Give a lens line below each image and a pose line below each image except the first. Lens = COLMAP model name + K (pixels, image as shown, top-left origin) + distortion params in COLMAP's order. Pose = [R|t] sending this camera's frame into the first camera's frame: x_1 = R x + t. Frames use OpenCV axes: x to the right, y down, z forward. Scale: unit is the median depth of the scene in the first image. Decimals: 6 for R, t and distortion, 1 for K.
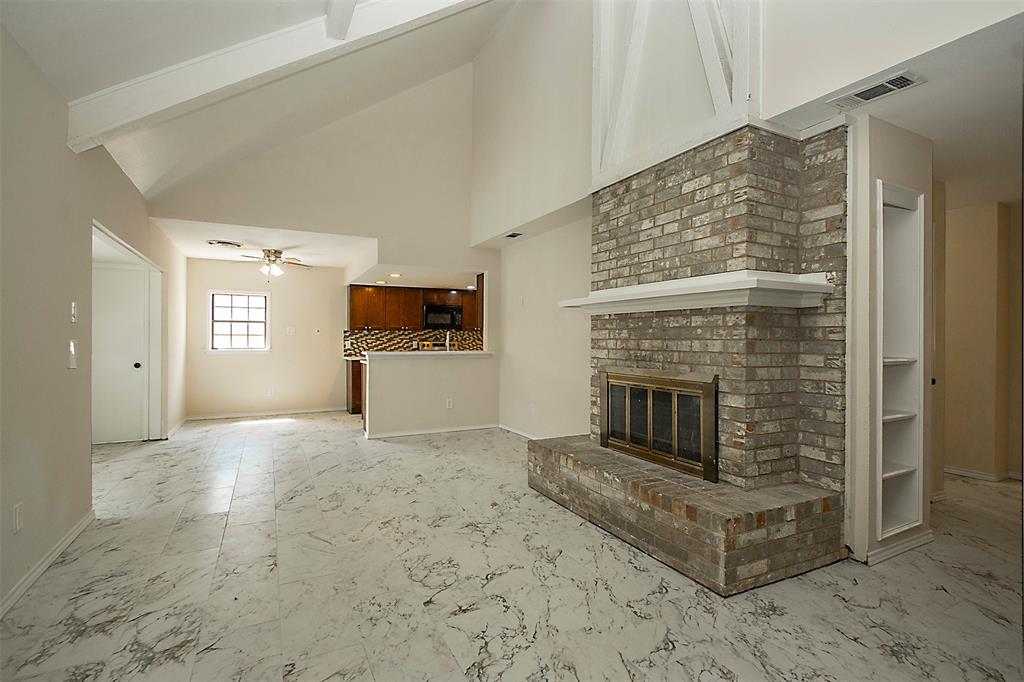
lens RADIAL K [[457.0, 0, 504.7], [0, 457.0, 339.9], [0, 0, 1]] dist [-0.000988, -0.000675]
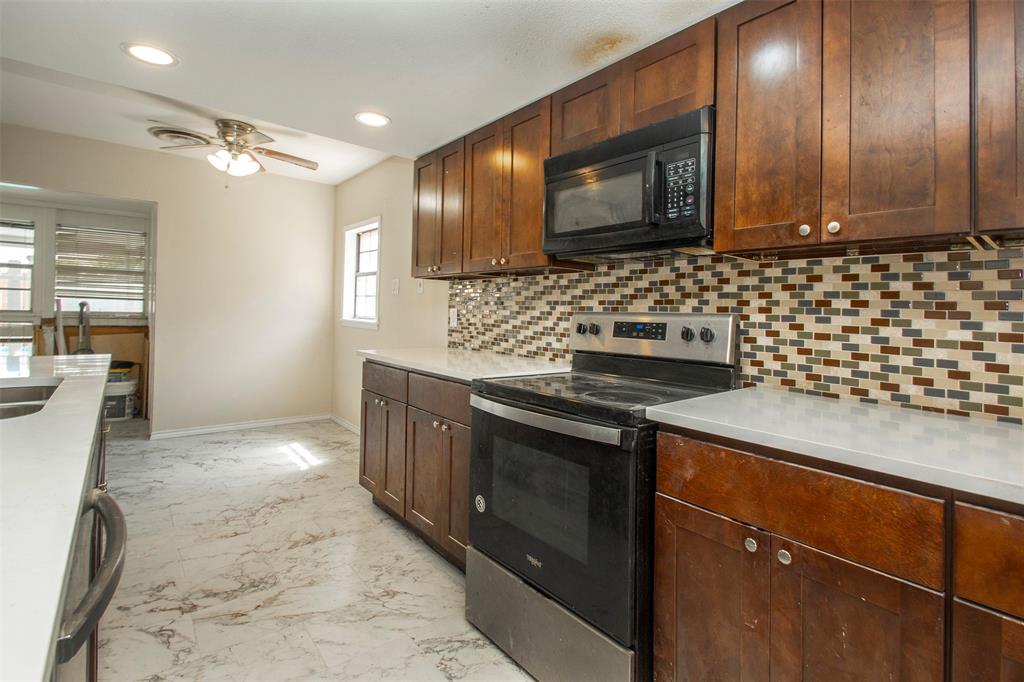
lens RADIAL K [[479.8, 0, 507.0], [0, 479.8, 302.2], [0, 0, 1]] dist [-0.027749, -0.002180]
pose [[0.204956, -0.007657, -0.978741, 0.152249], [-0.022255, 0.999674, -0.012481, 0.003955], [0.978518, 0.024340, 0.204719, 2.145094]]
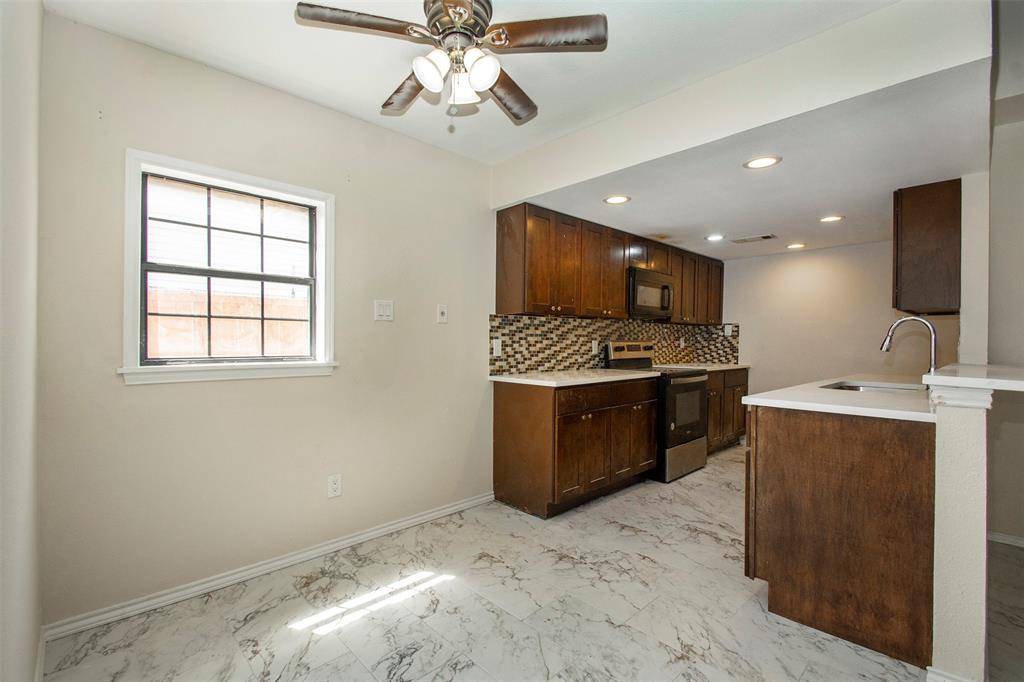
lens RADIAL K [[457.0, 0, 539.3], [0, 457.0, 343.0], [0, 0, 1]] dist [-0.000988, -0.000675]
pose [[0.951038, 0.009112, 0.308940, -0.978330], [-0.012026, 0.999899, 0.007529, 0.005475], [-0.308840, -0.010875, 0.951052, 1.290791]]
